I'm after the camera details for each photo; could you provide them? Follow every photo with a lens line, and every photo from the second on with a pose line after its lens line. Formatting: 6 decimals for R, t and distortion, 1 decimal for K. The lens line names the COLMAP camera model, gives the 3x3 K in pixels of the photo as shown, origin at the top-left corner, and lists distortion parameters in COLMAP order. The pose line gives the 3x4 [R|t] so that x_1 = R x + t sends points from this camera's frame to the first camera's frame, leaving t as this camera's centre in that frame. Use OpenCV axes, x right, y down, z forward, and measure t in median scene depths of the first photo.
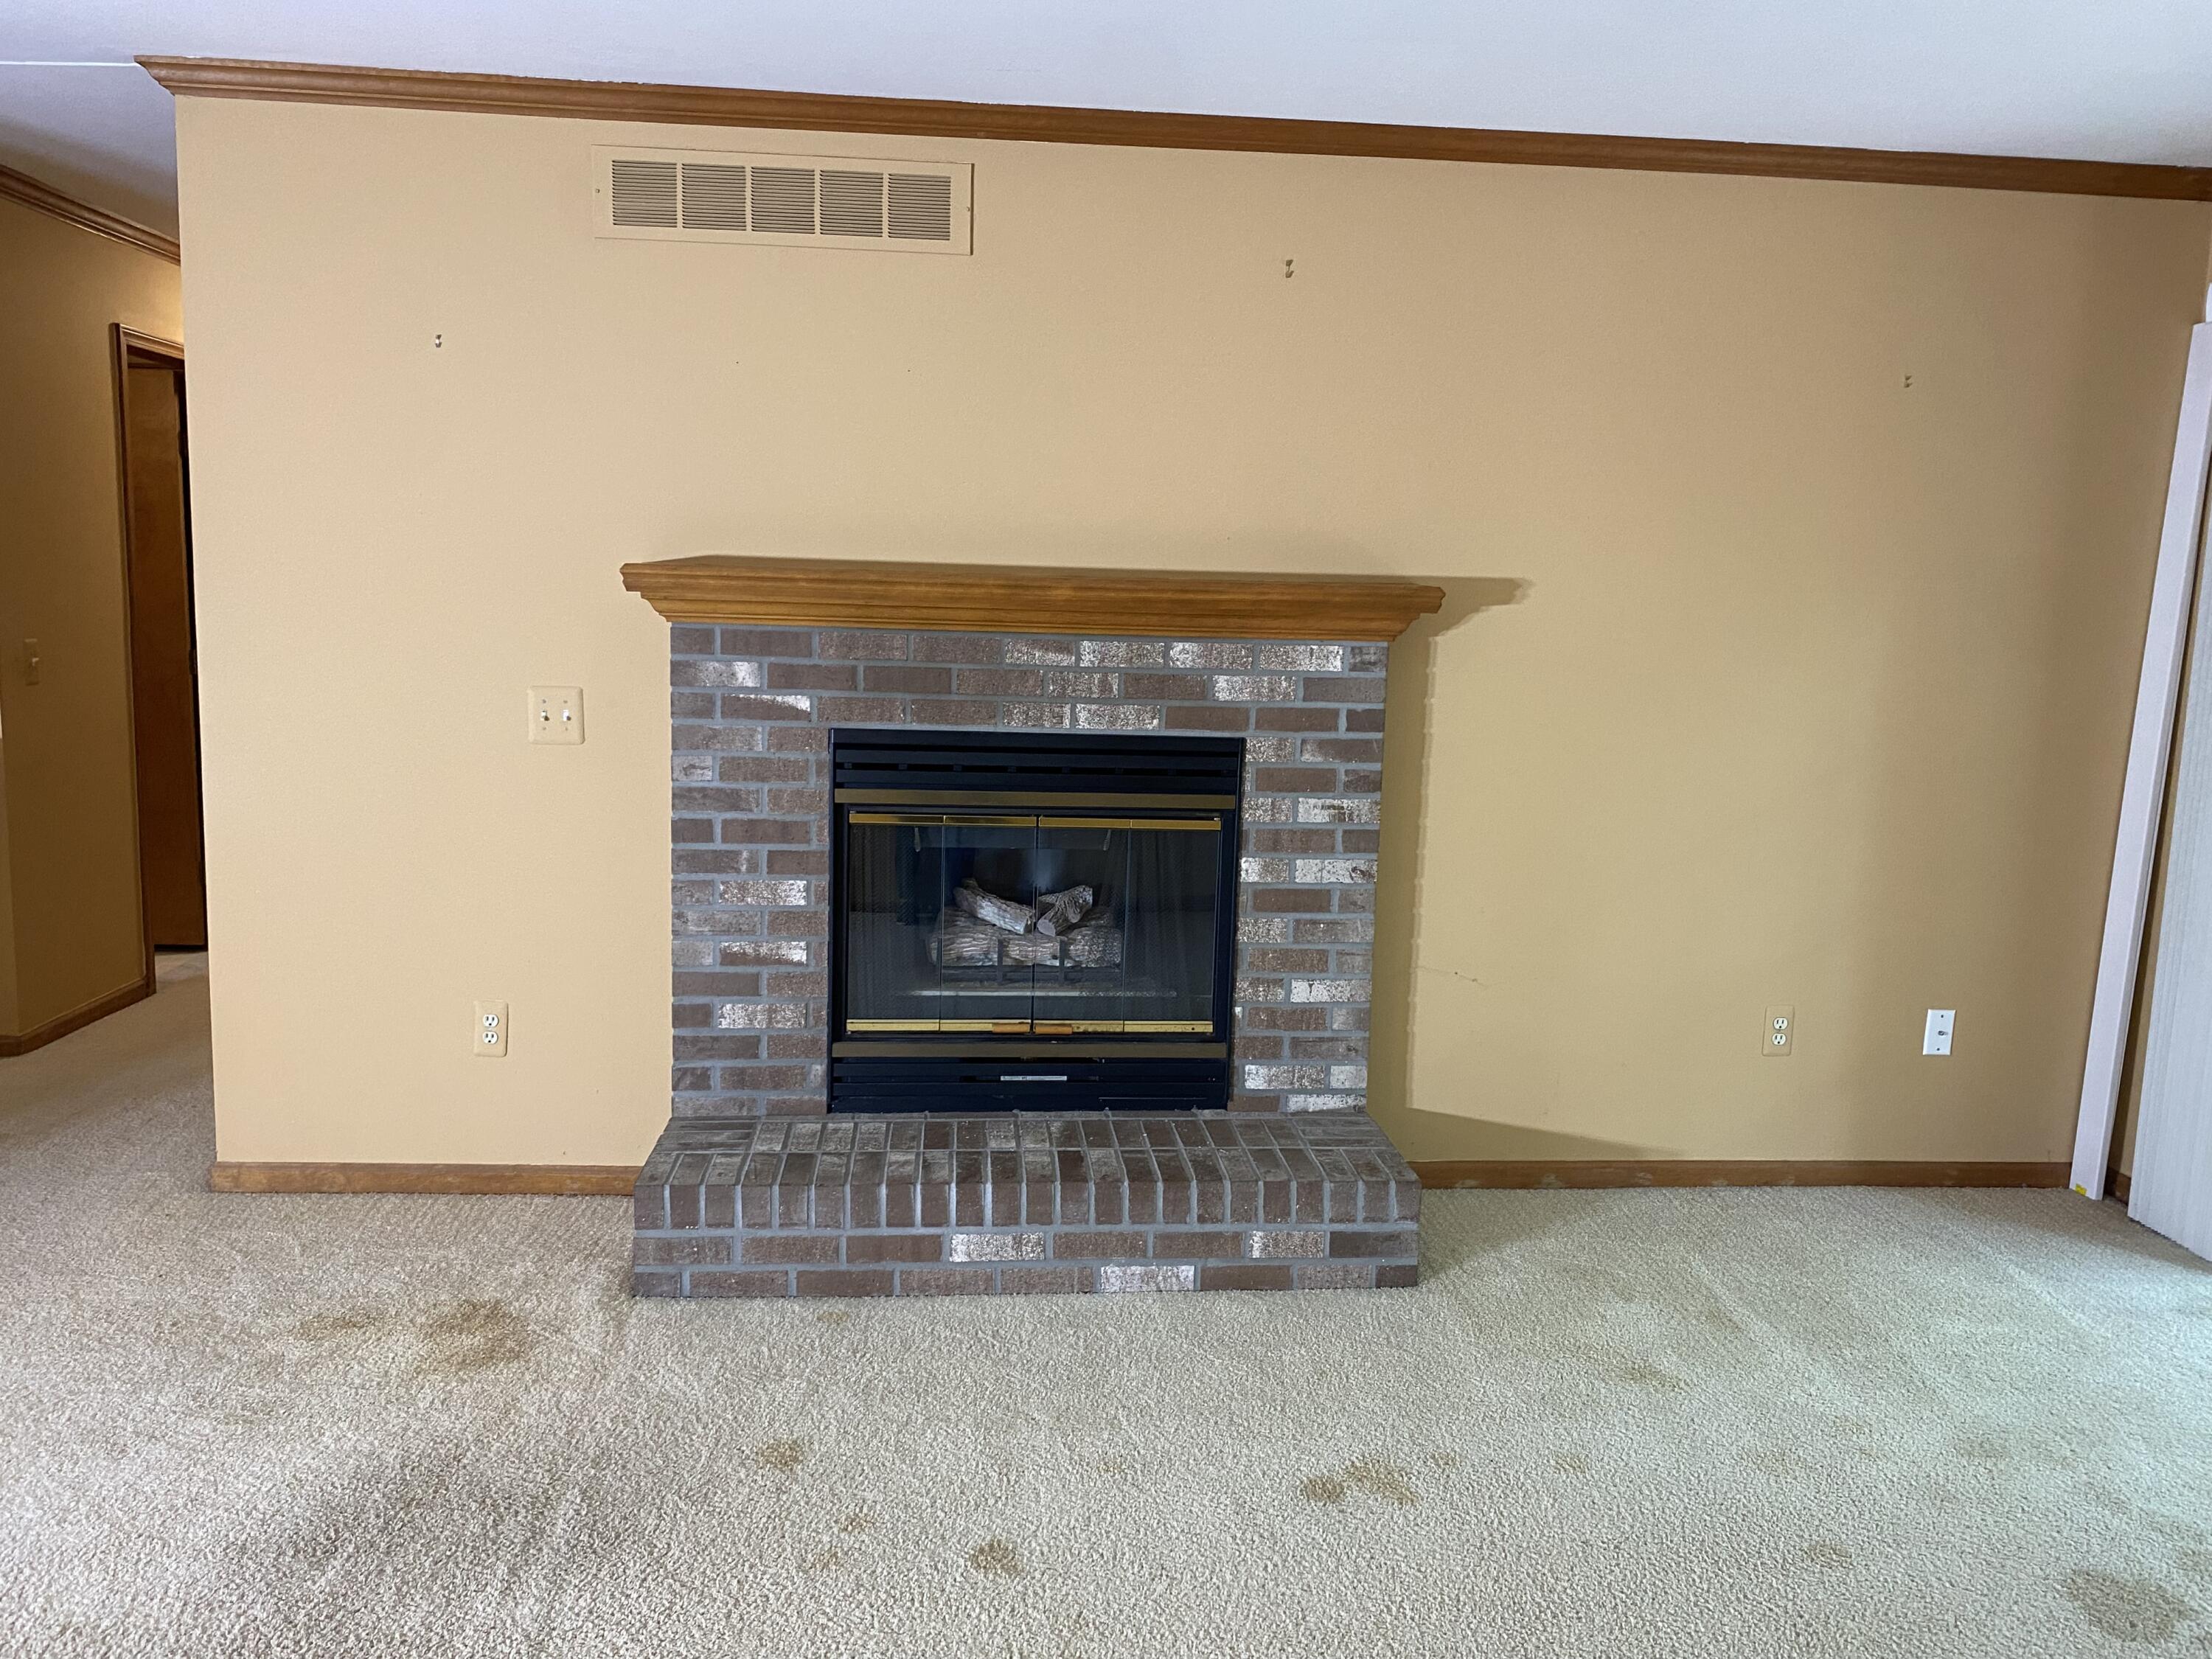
lens RADIAL K [[1657.8, 0, 1120.2], [0, 1657.8, 827.7], [0, 0, 1]] dist [0.034175, -0.056279]
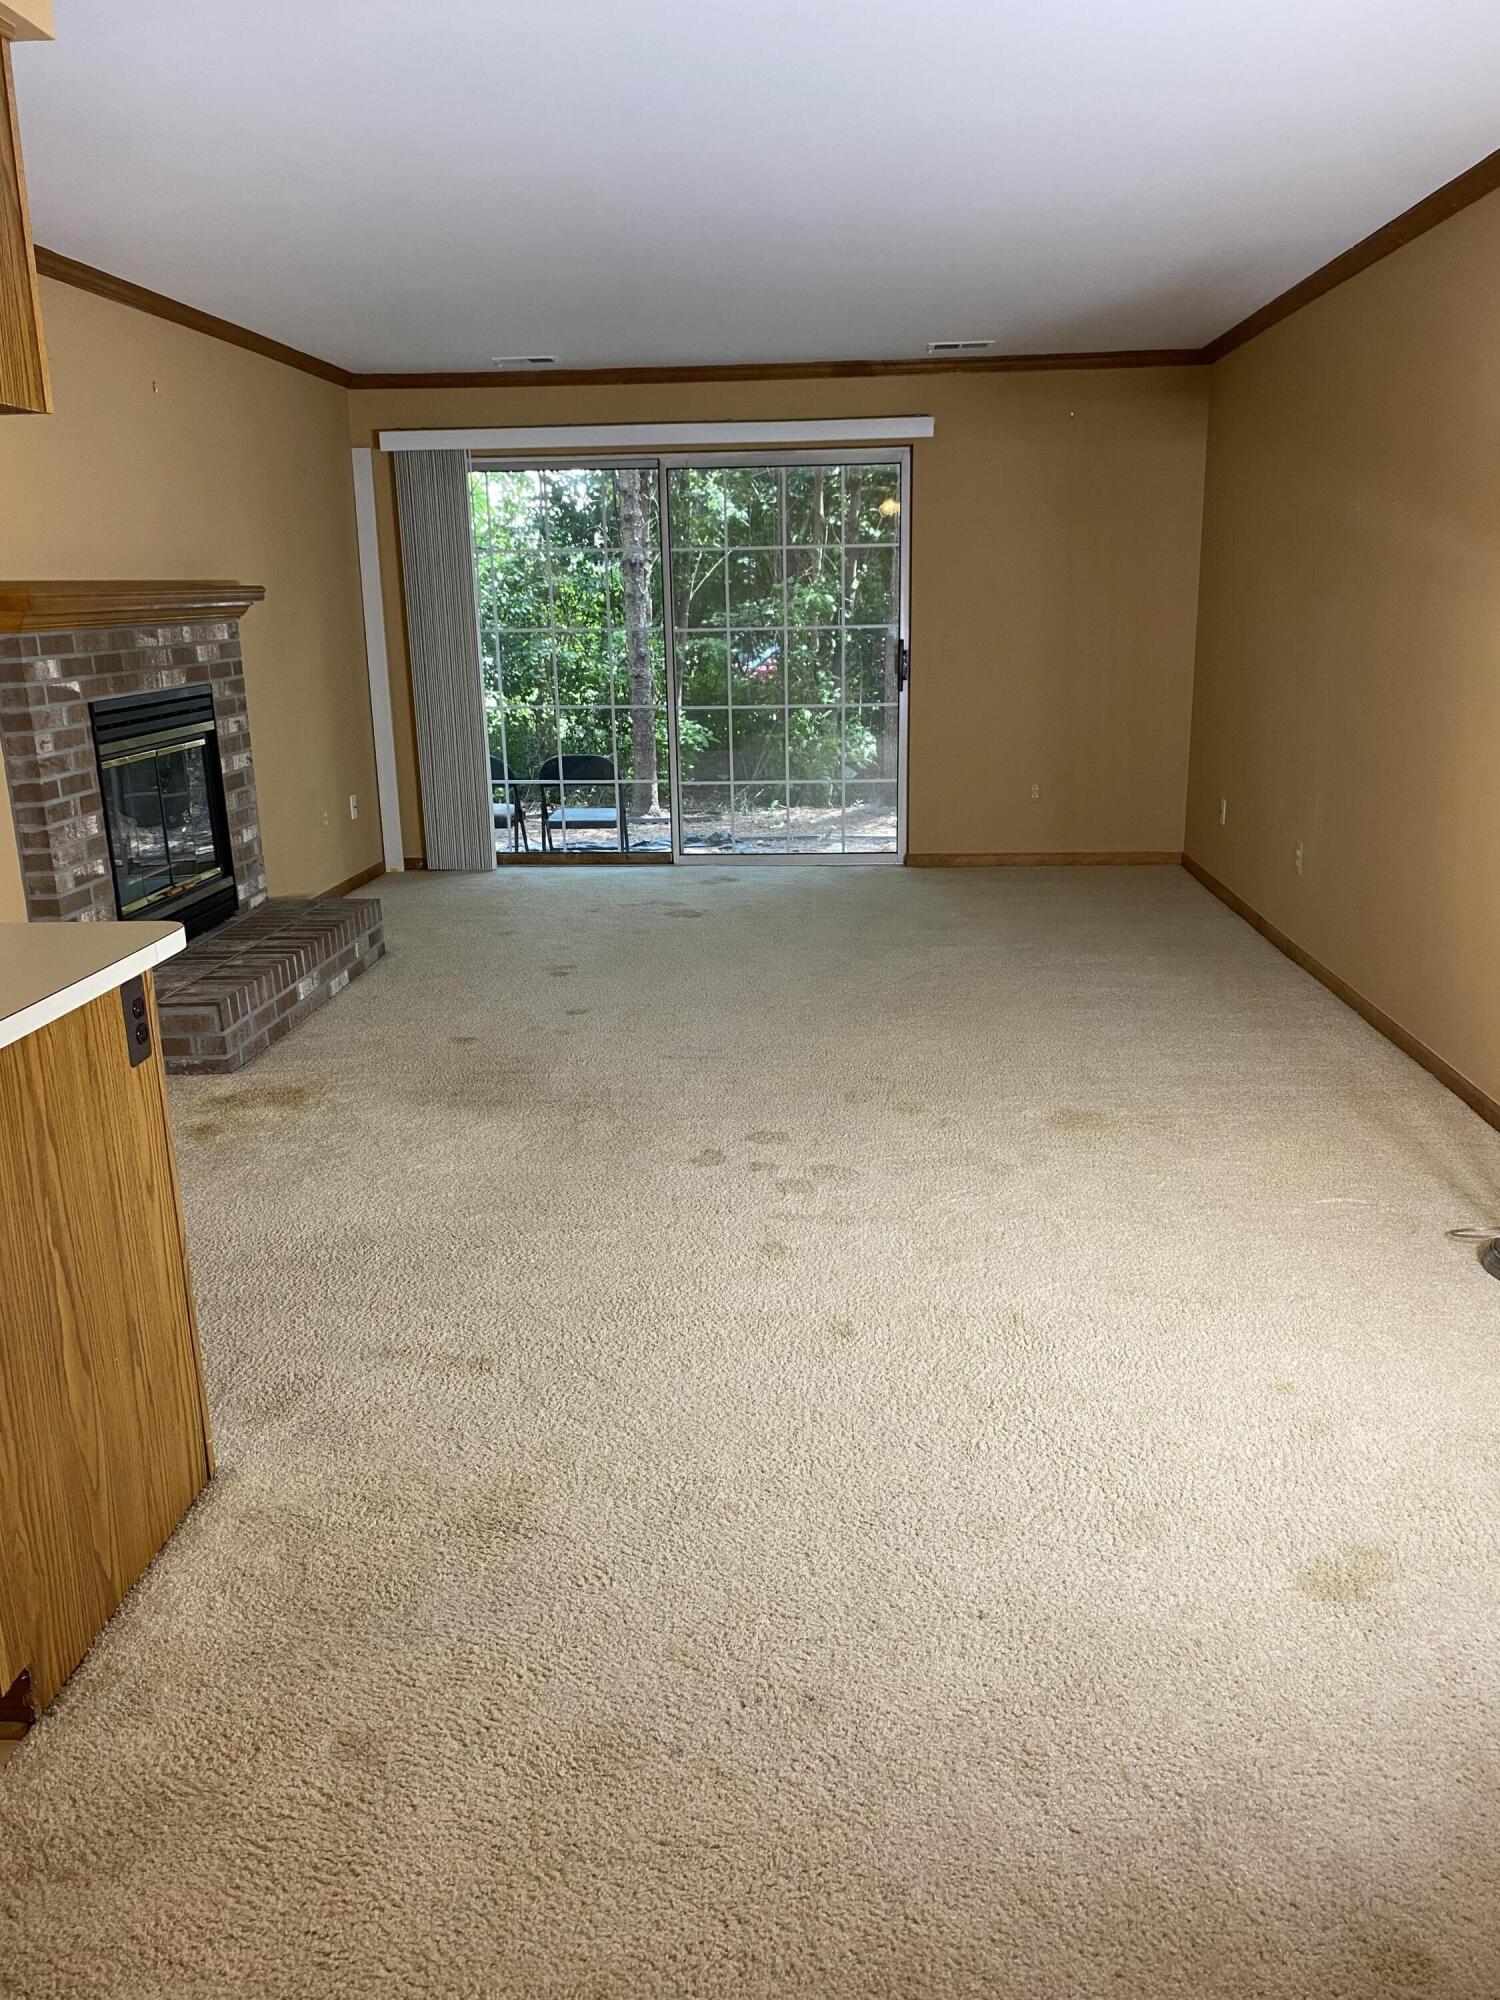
lens RADIAL K [[1498.9, 0, 750.0], [0, 1498.9, 1000.0], [0, 0, 1]] dist [0.034175, -0.056279]
pose [[0.168476, -0.295116, 0.940491, -1.355386], [0.167697, 0.948801, 0.267683, -0.068707], [-0.971336, 0.112619, 0.209340, 0.212545]]
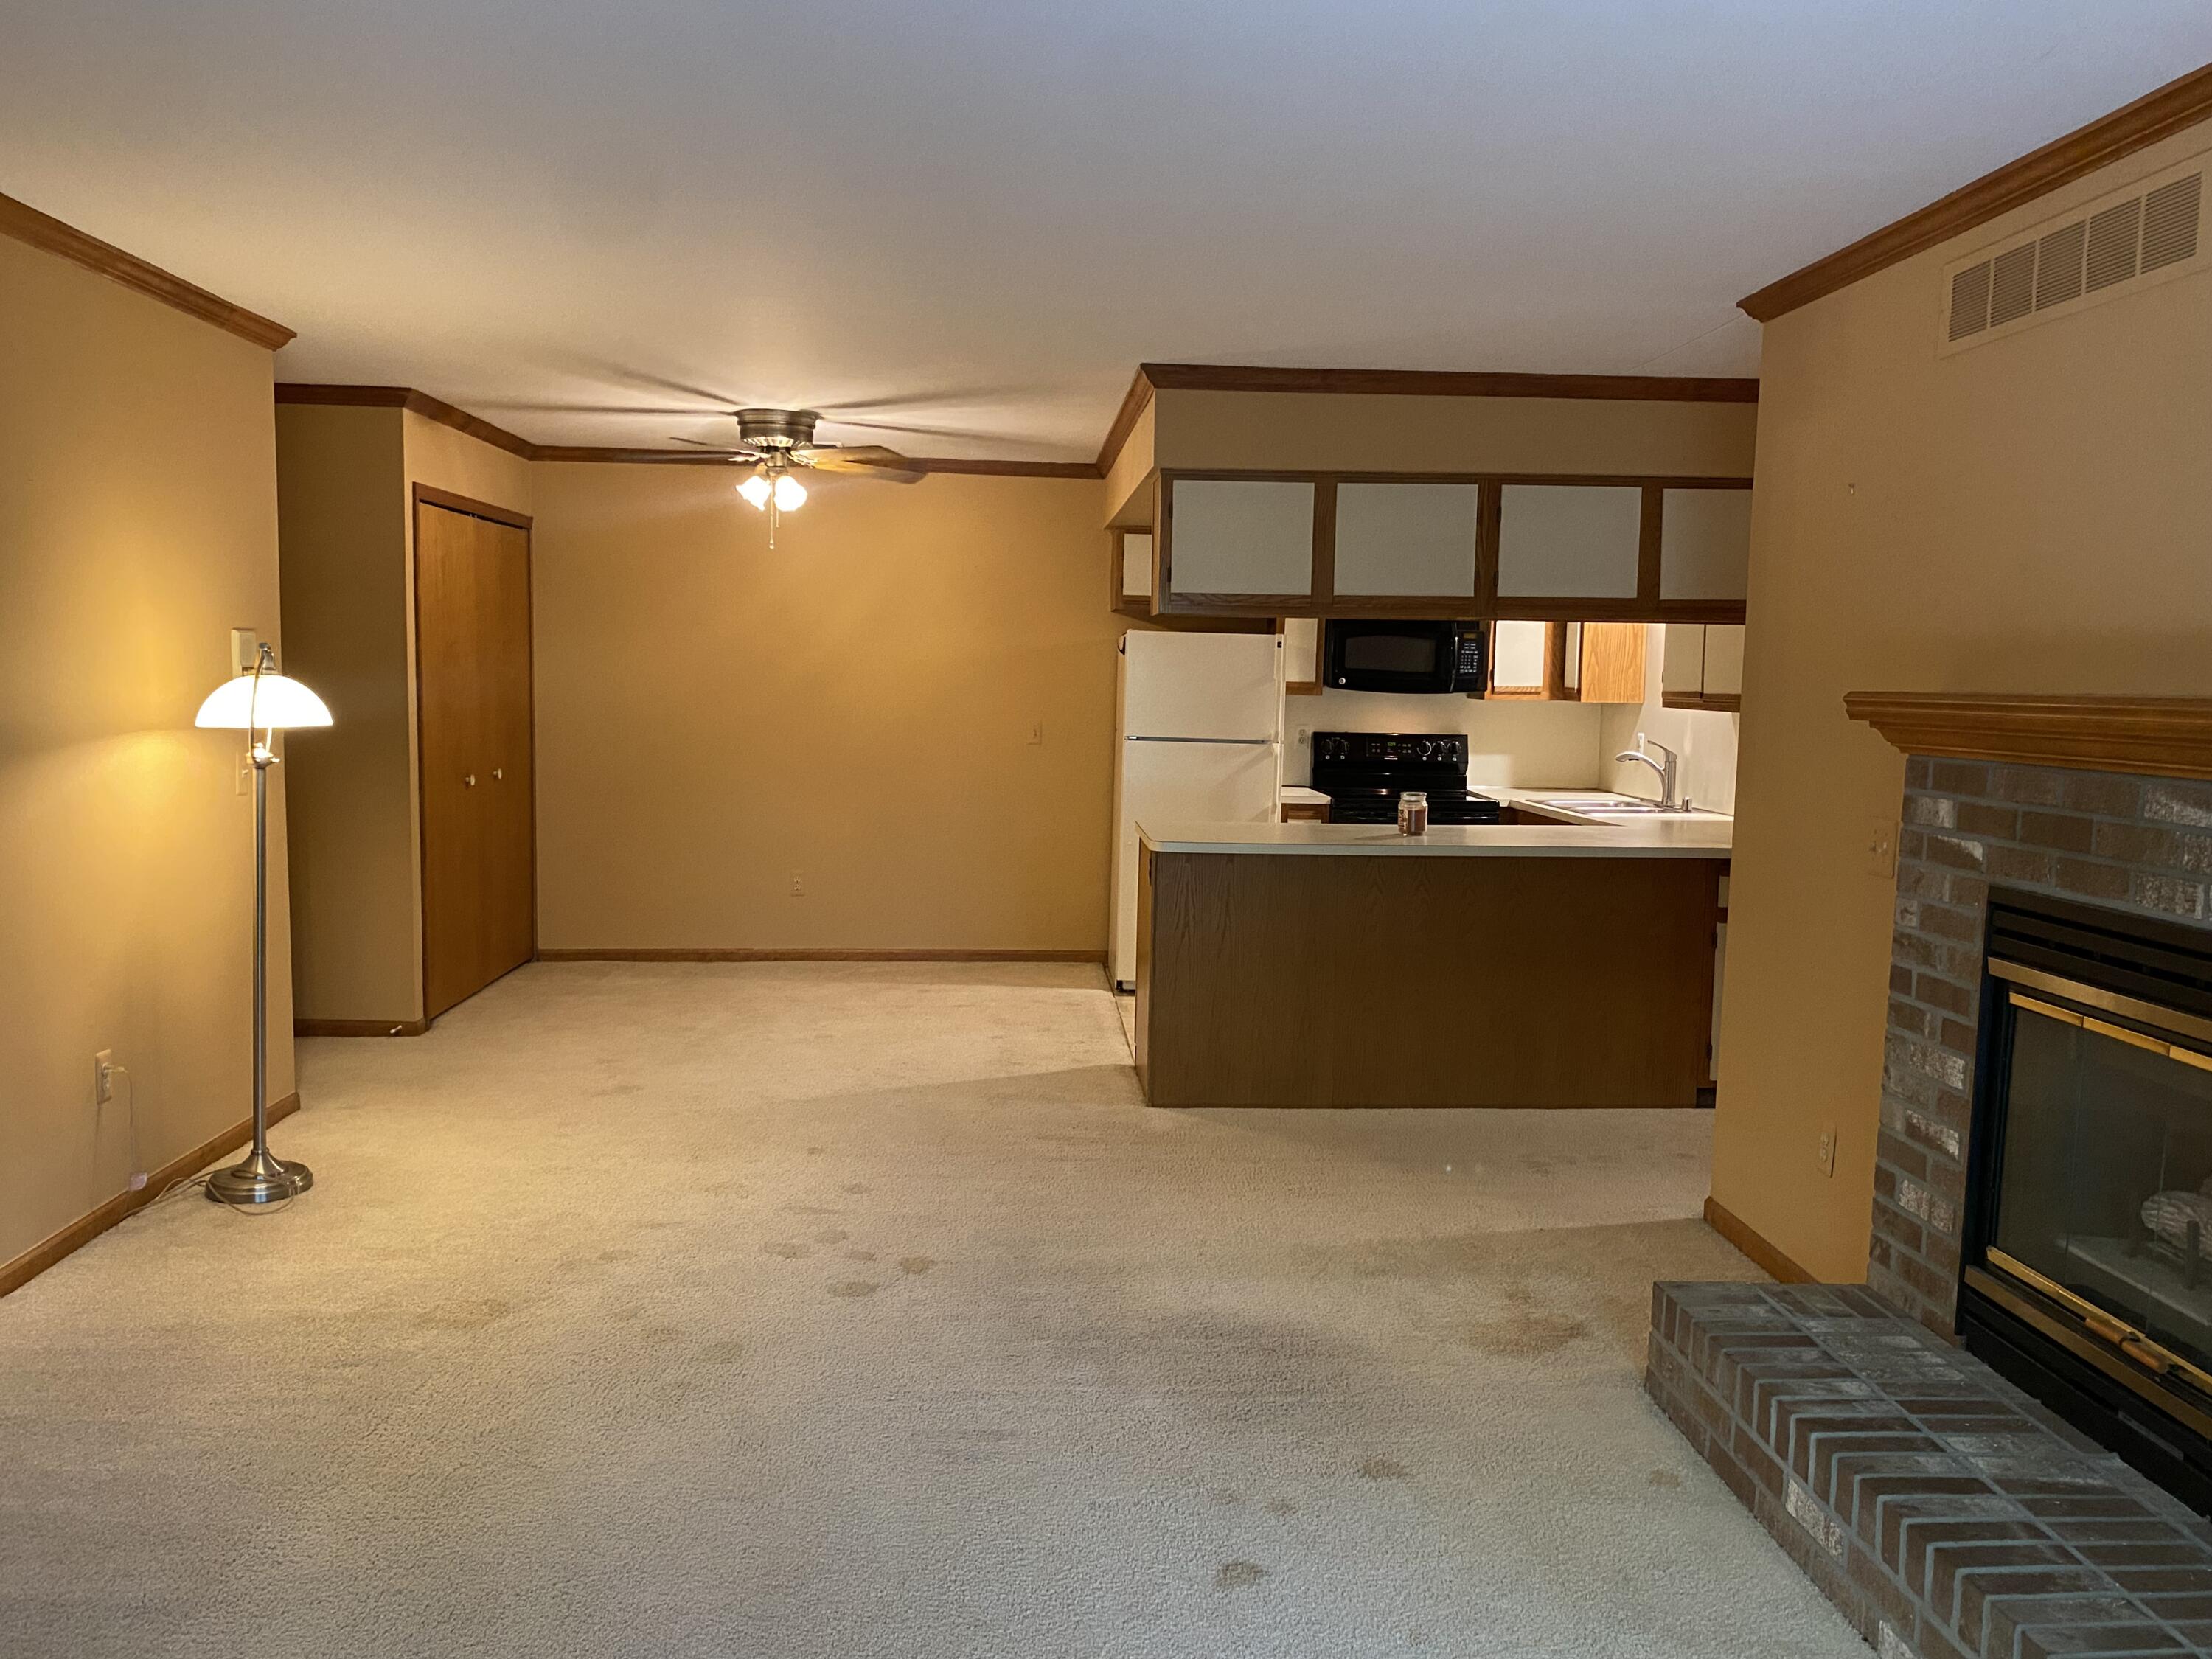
lens RADIAL K [[1657.8, 0, 1120.2], [0, 1657.8, 827.7], [0, 0, 1]] dist [0.034175, -0.056279]
pose [[-0.037148, 0.058952, -0.997569, 0.667706], [-0.165644, 0.984086, 0.064324, -0.068359], [0.985486, 0.167631, -0.026791, 0.585338]]
